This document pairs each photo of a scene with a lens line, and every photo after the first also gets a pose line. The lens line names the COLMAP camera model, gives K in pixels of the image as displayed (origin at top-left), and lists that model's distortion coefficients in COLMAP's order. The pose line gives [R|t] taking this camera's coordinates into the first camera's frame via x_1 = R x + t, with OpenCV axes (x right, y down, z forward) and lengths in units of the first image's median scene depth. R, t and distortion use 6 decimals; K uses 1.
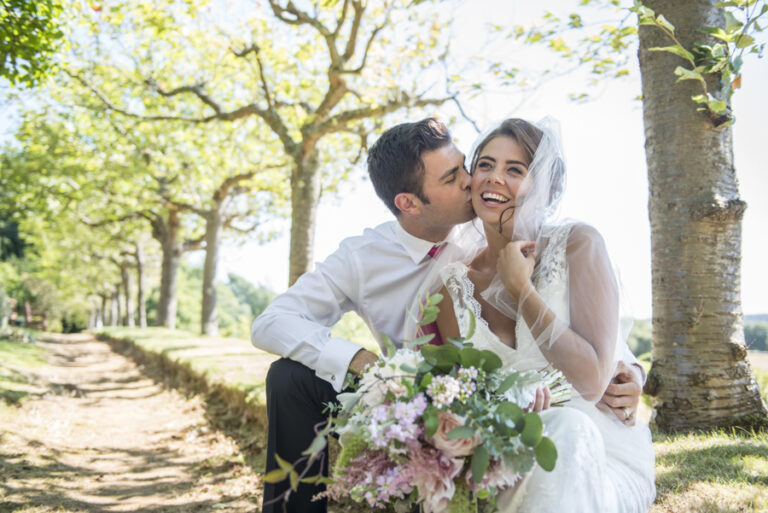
lens RADIAL K [[717.2, 0, 383.3], [0, 717.2, 259.2], [0, 0, 1]] dist [-0.094086, 0.000000]
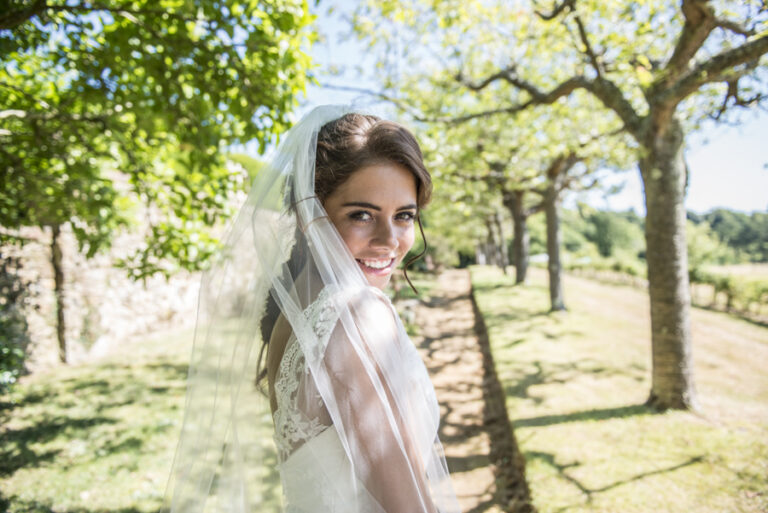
lens RADIAL K [[515.6, 0, 384.3], [0, 515.6, 257.0], [0, 0, 1]] dist [-0.035553, -0.005342]
pose [[0.835401, -0.068029, -0.545415, -0.077468], [0.131988, 0.988105, 0.078917, -0.109985], [0.533558, -0.137916, 0.834443, 0.458767]]
